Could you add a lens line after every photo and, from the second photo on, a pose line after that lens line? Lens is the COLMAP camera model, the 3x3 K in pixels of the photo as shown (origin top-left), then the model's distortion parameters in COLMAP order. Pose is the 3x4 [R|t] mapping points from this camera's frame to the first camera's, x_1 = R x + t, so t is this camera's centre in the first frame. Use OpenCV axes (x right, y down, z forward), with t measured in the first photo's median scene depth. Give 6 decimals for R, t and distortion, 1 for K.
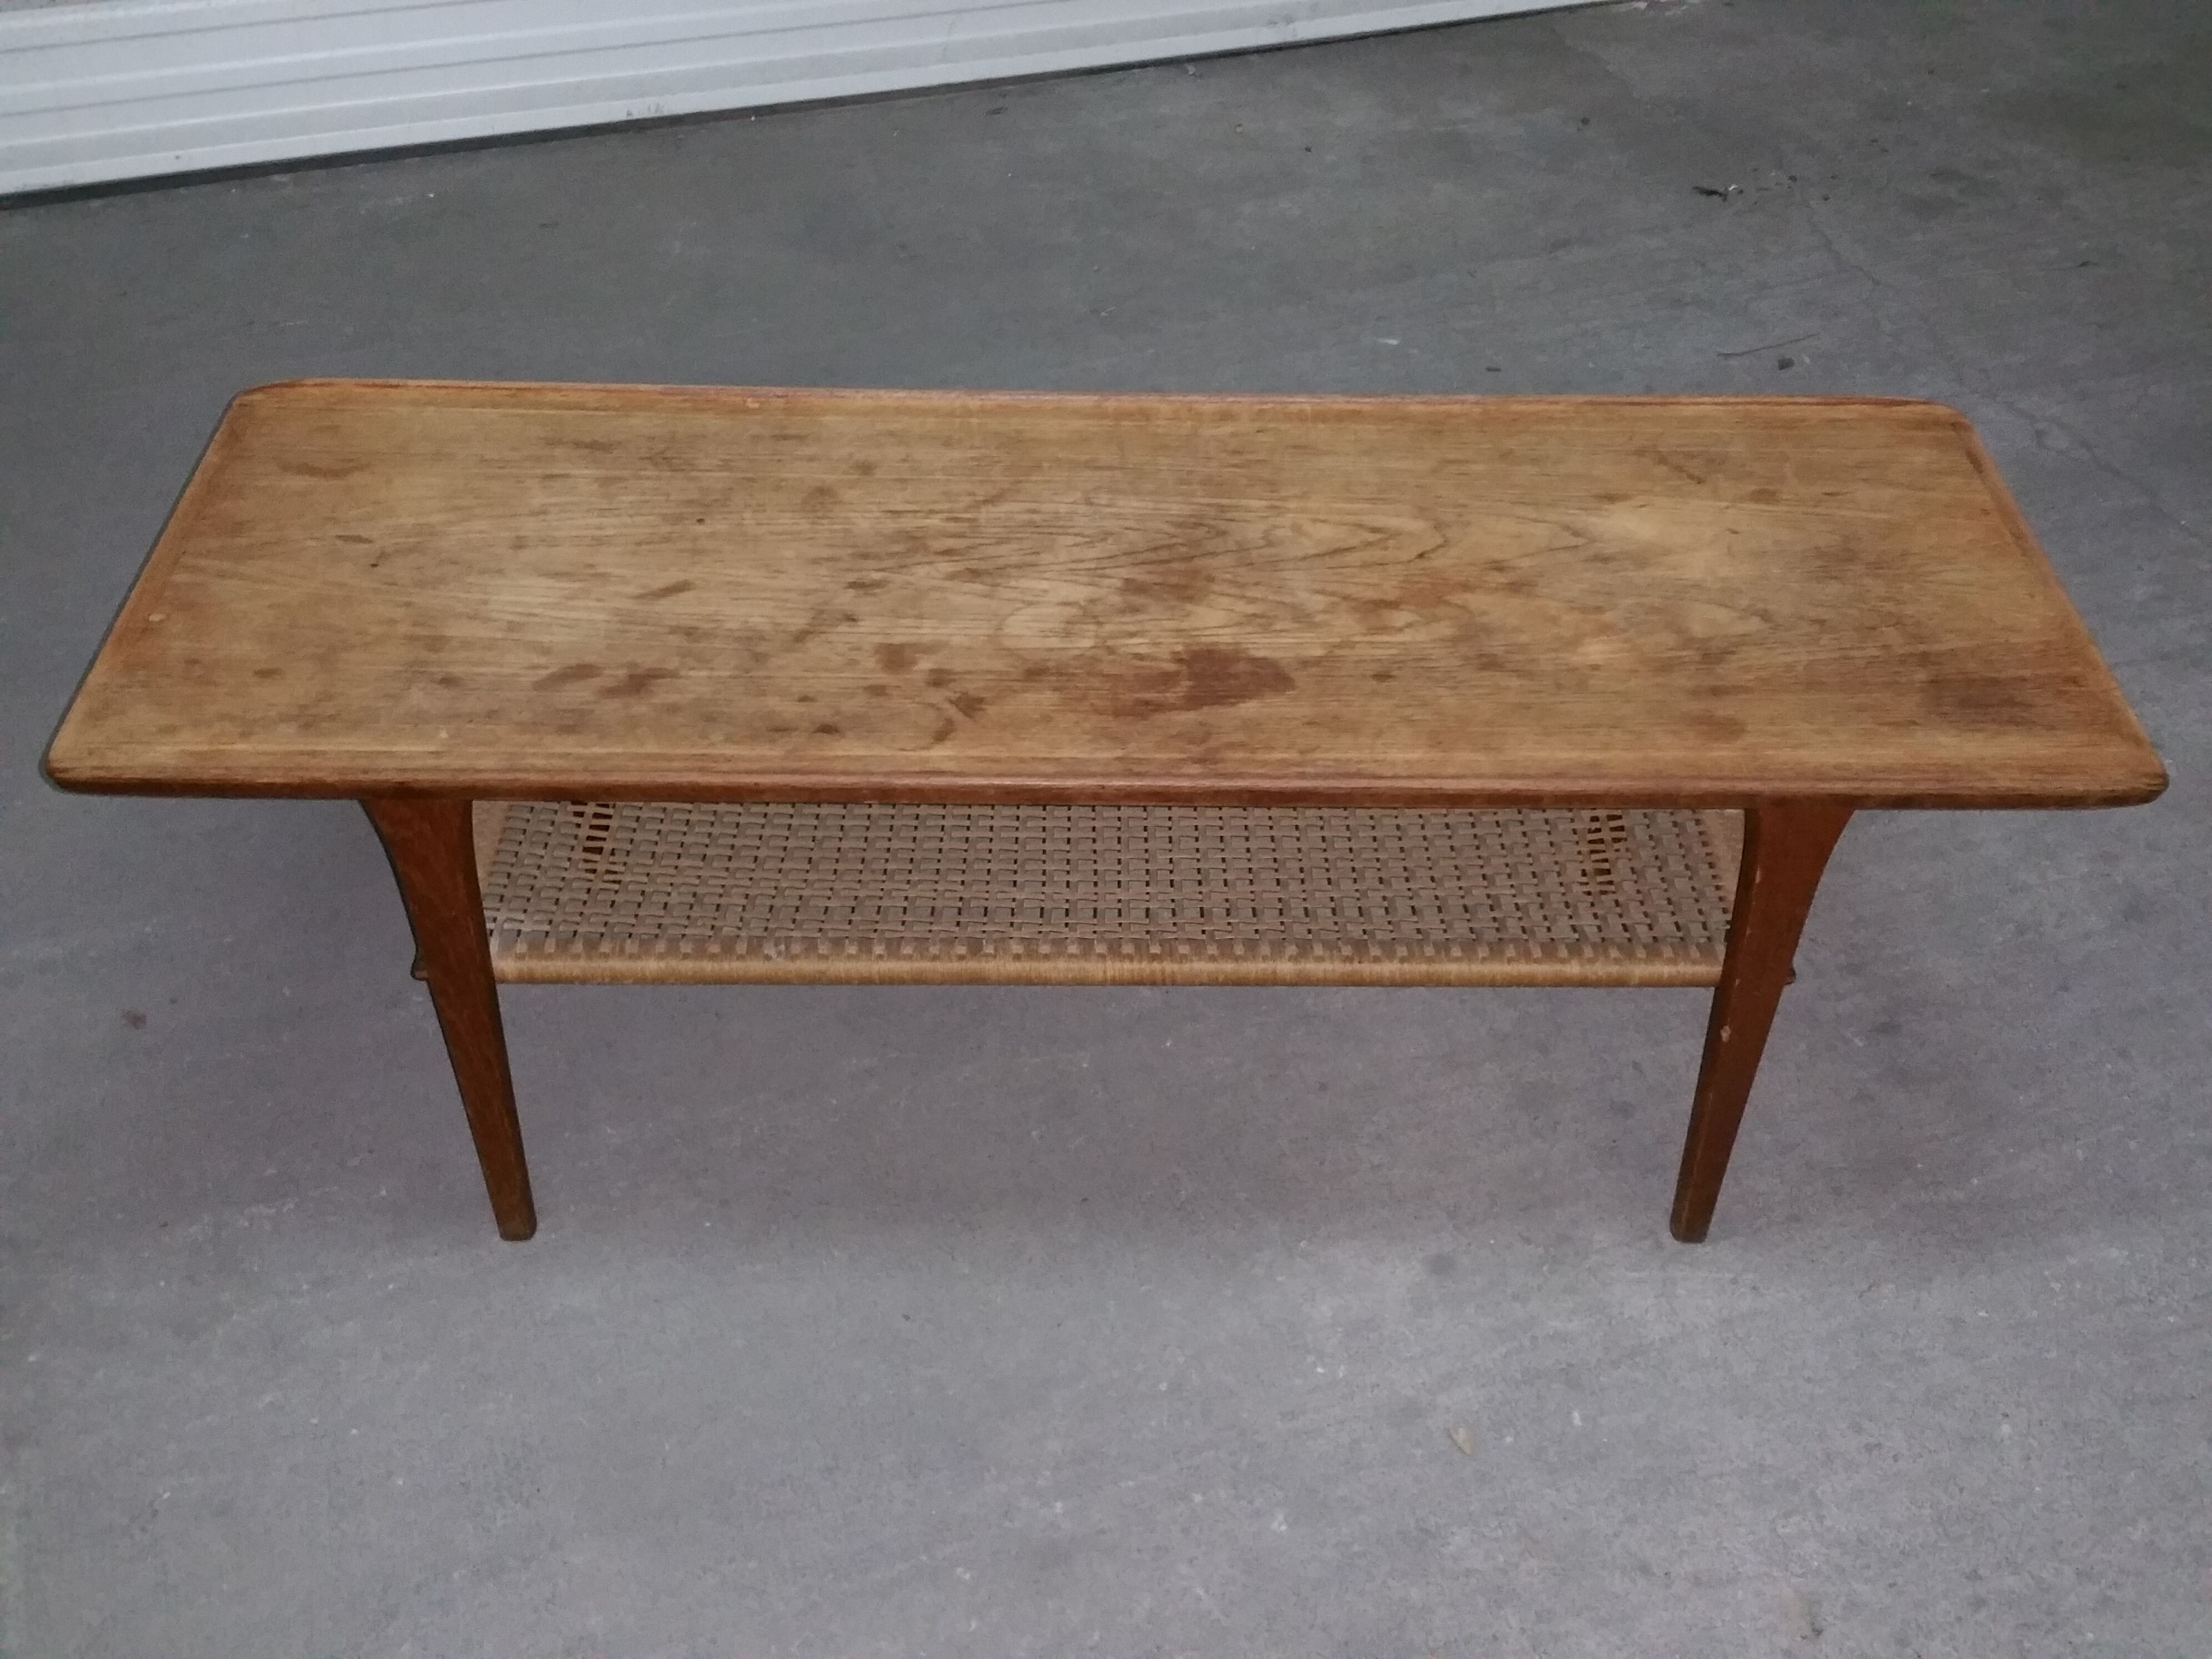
lens RADIAL K [[2328.7, 0, 1123.8], [0, 2328.7, 873.2], [0, 0, 1]] dist [0.112604, 0.000000]
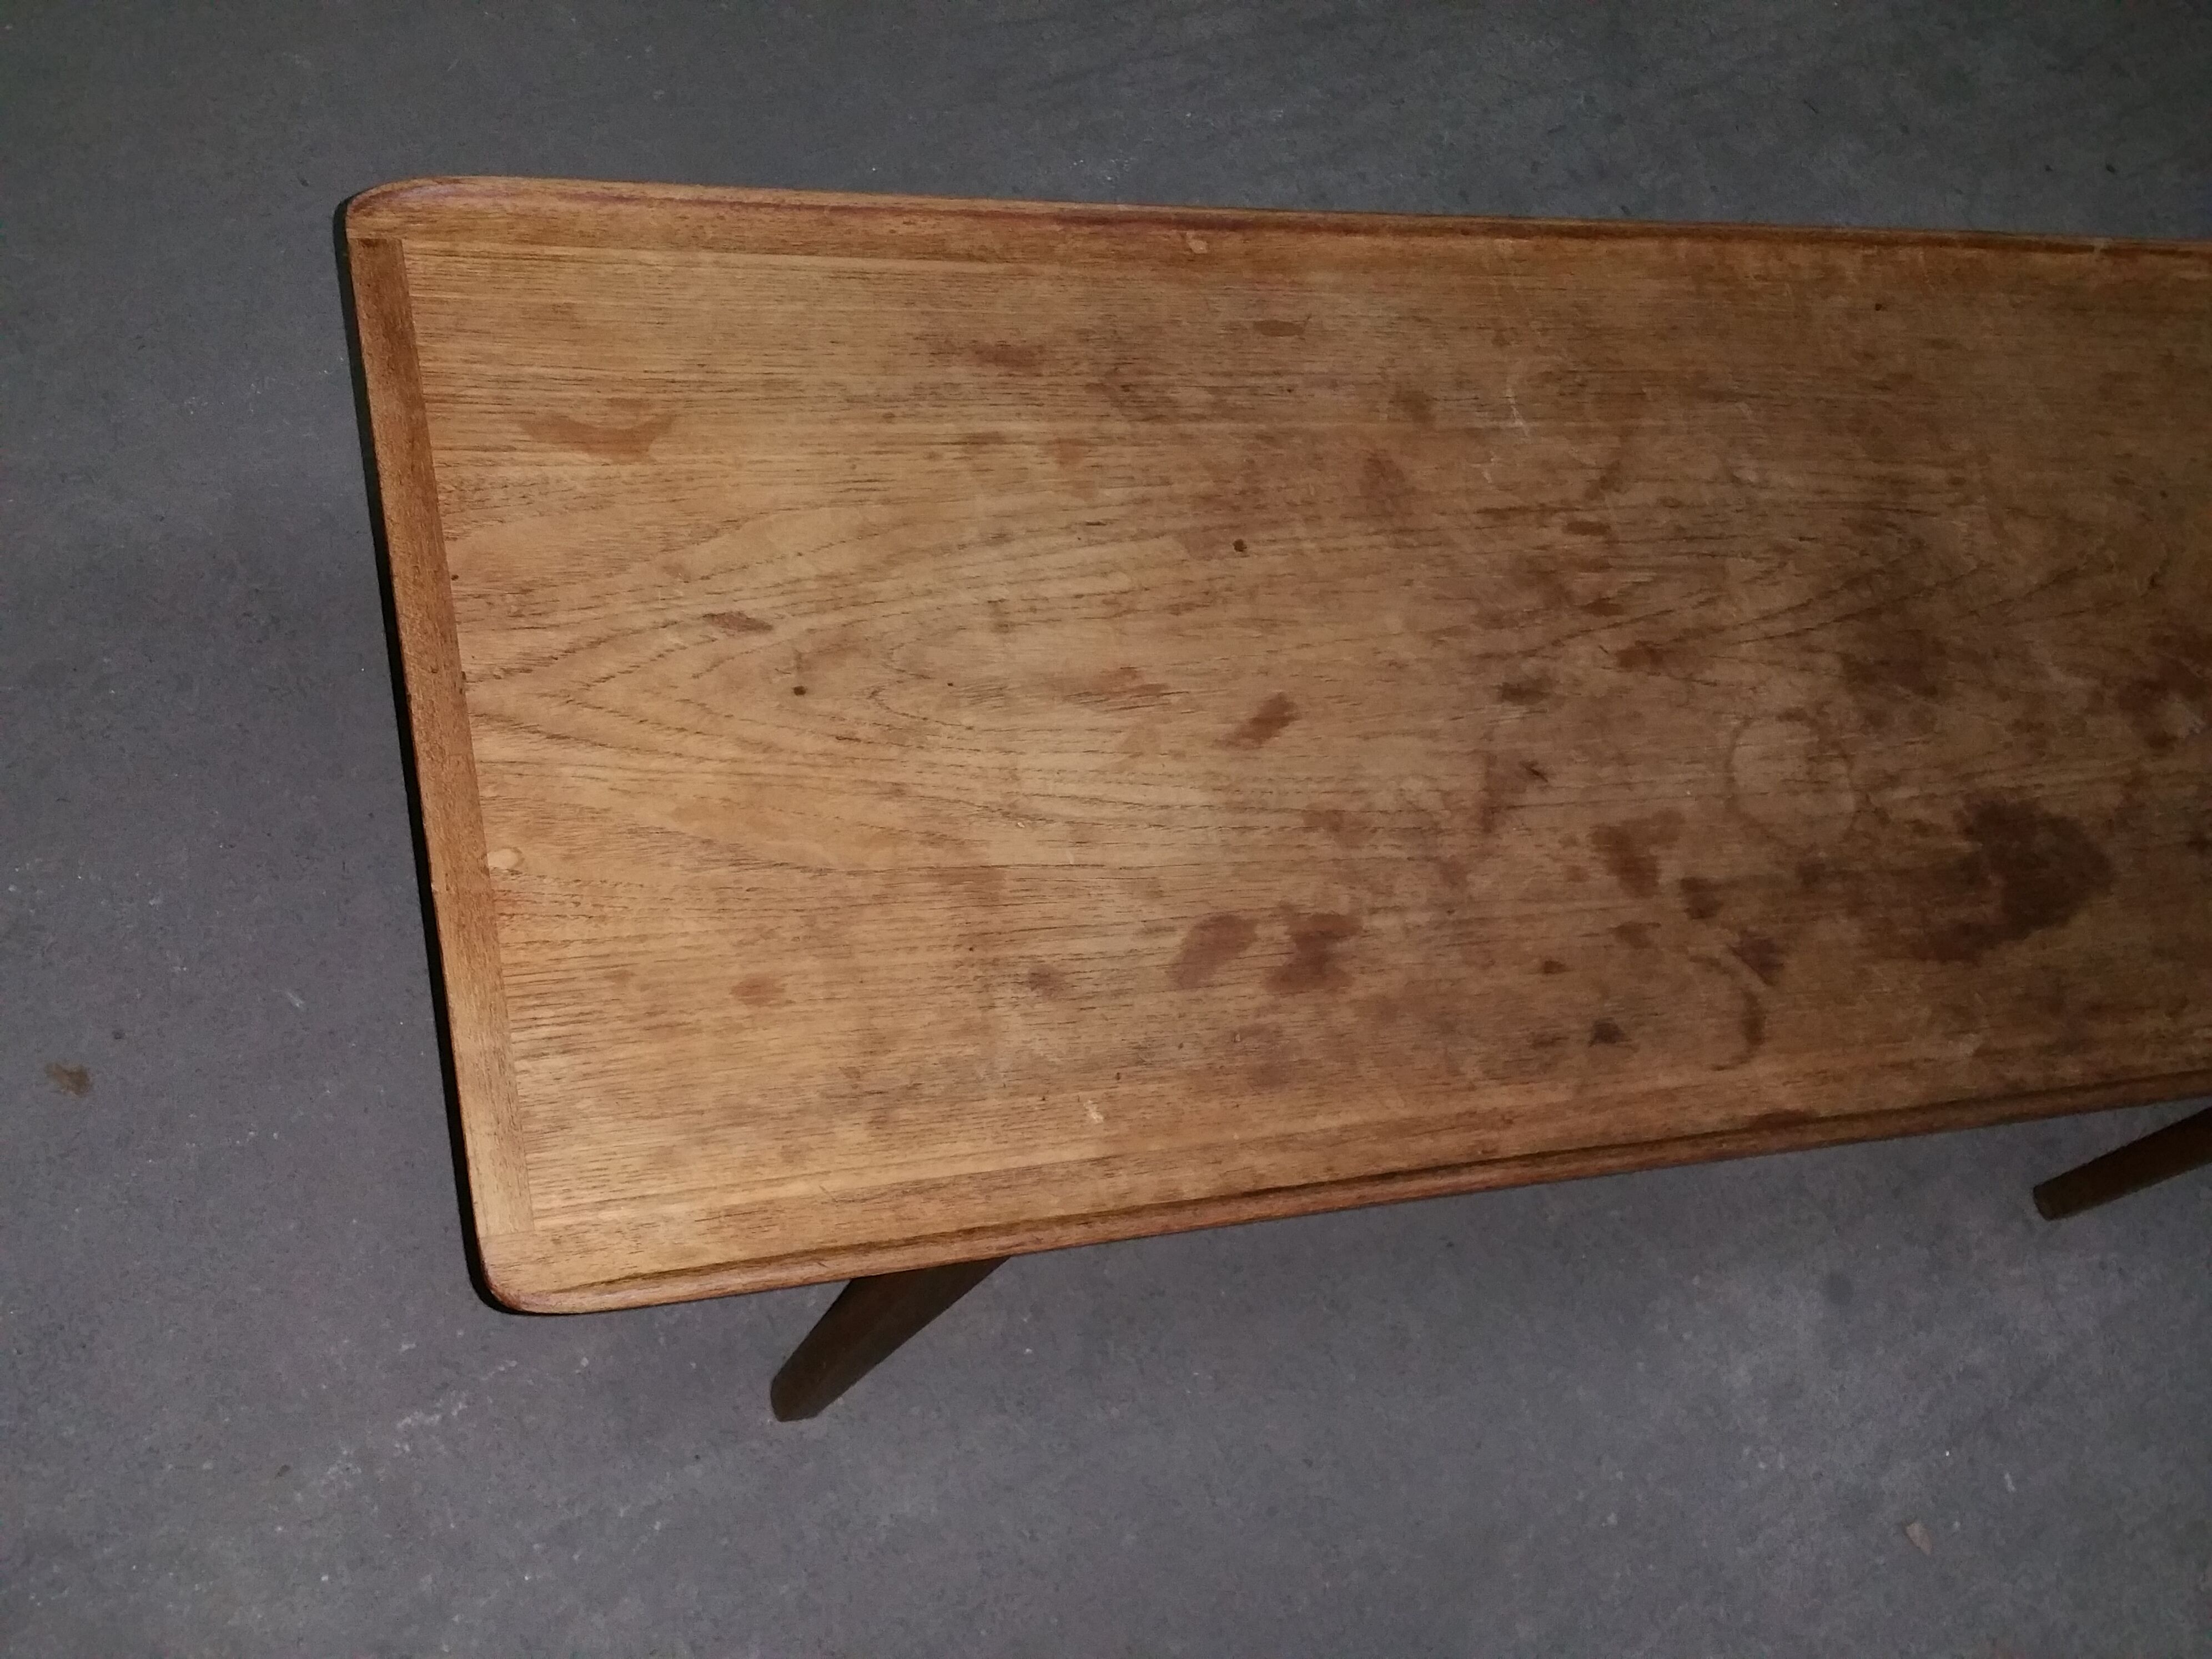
lens RADIAL K [[2328.7, 0, 1099.6], [0, 2328.7, 842.7], [0, 0, 1]] dist [0.112604, 0.000000]
pose [[0.930077, -0.062675, 0.361979, -0.454287], [-0.099916, 0.905038, 0.413429, -0.338564], [-0.353516, -0.420688, 0.835493, 0.467489]]
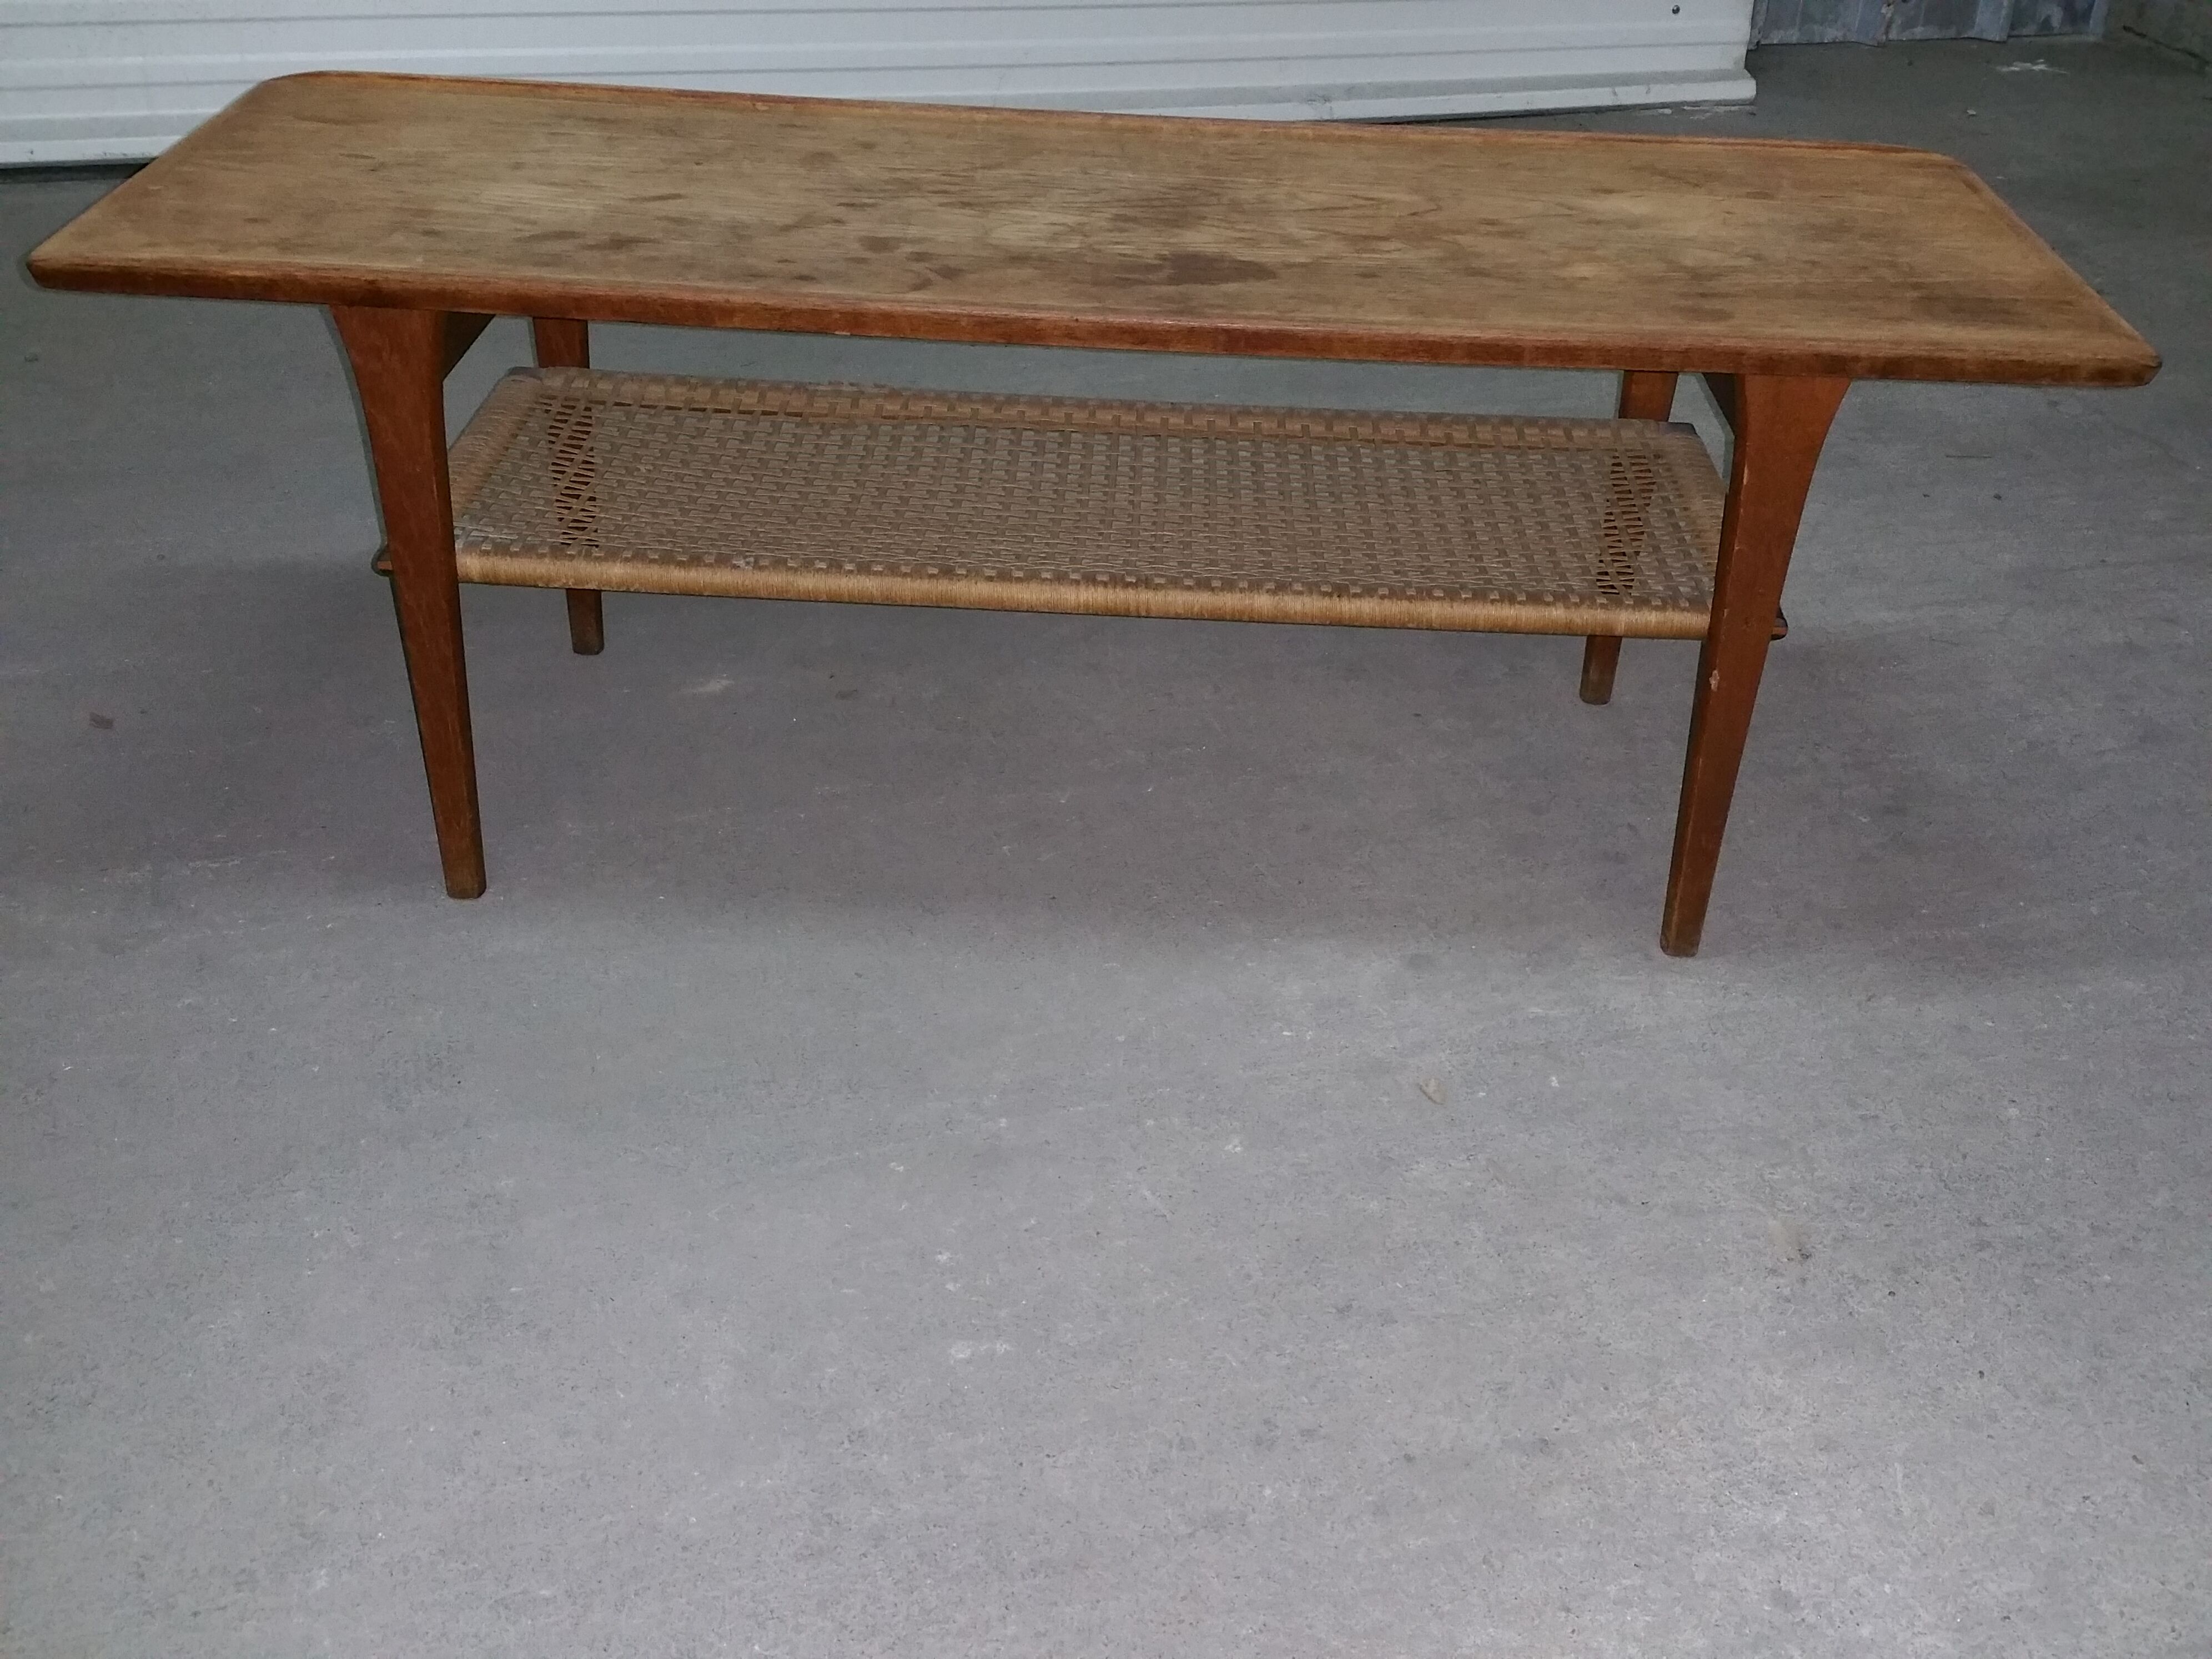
lens RADIAL K [[2328.7, 0, 1120.8], [0, 2328.7, 852.6], [0, 0, 1]] dist [0.112604, 0.000000]
pose [[0.998953, 0.038822, -0.024221, 0.037462], [-0.042338, 0.984975, -0.167428, 0.309439], [0.017357, 0.168279, 0.985587, 0.052604]]
